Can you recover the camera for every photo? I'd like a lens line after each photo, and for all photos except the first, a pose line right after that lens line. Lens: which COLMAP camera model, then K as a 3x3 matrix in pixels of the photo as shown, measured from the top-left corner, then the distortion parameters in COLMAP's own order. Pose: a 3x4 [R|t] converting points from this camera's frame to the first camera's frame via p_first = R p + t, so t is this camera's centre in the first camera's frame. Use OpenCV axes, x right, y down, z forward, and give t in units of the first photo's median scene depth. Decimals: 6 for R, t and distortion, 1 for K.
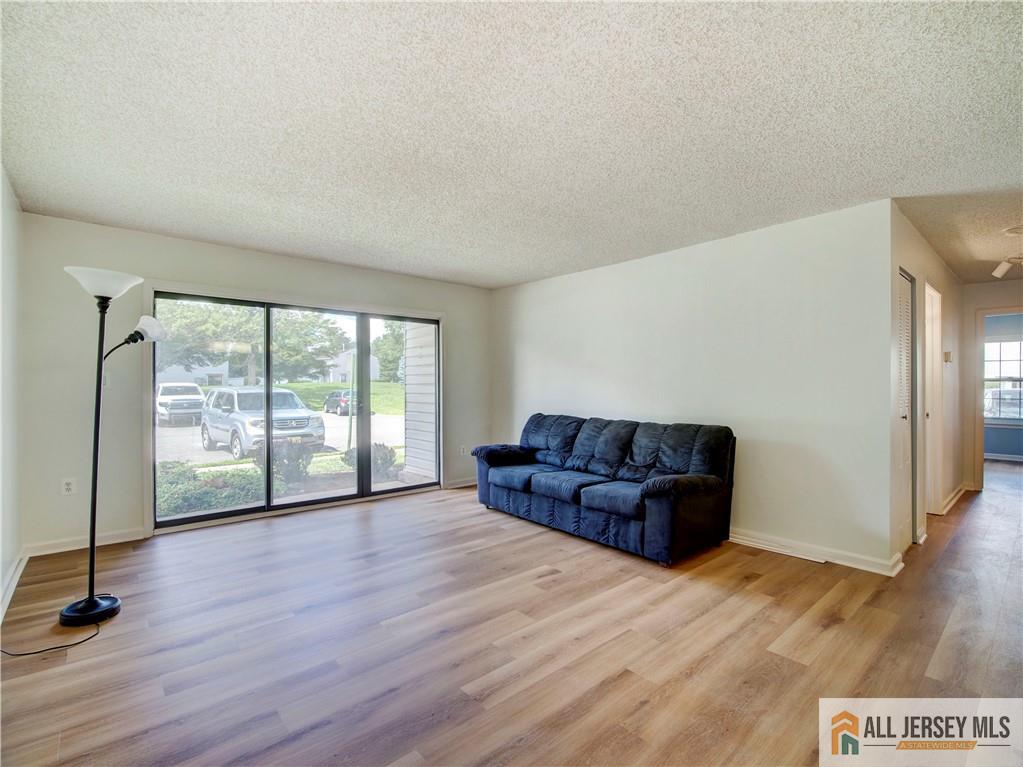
lens RADIAL K [[475.8, 0, 511.5], [0, 475.8, 383.5], [0, 0, 1]] dist [-0.017691, -0.000705]
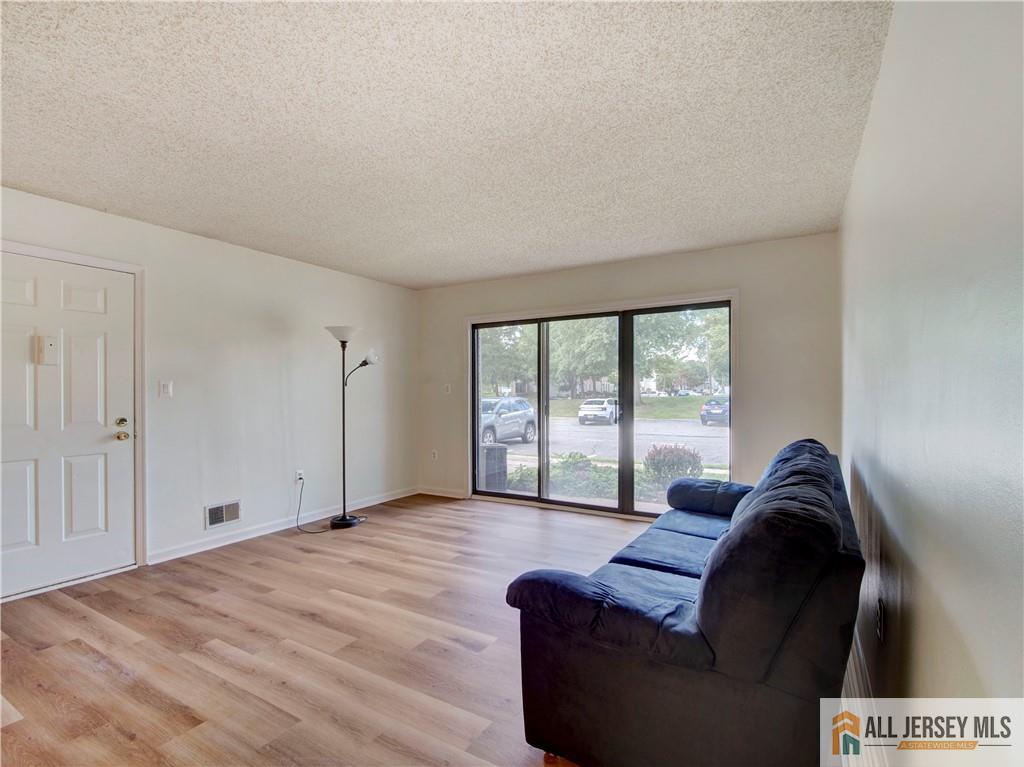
lens RADIAL K [[487.9, 0, 512.0], [0, 487.9, 383.5], [0, 0, 1]] dist [-0.004284, -0.006394]
pose [[0.320037, -0.017887, -0.947236, 1.044545], [0.009054, 0.999834, -0.015822, 0.006781], [0.947362, -0.003513, 0.320146, 1.032140]]
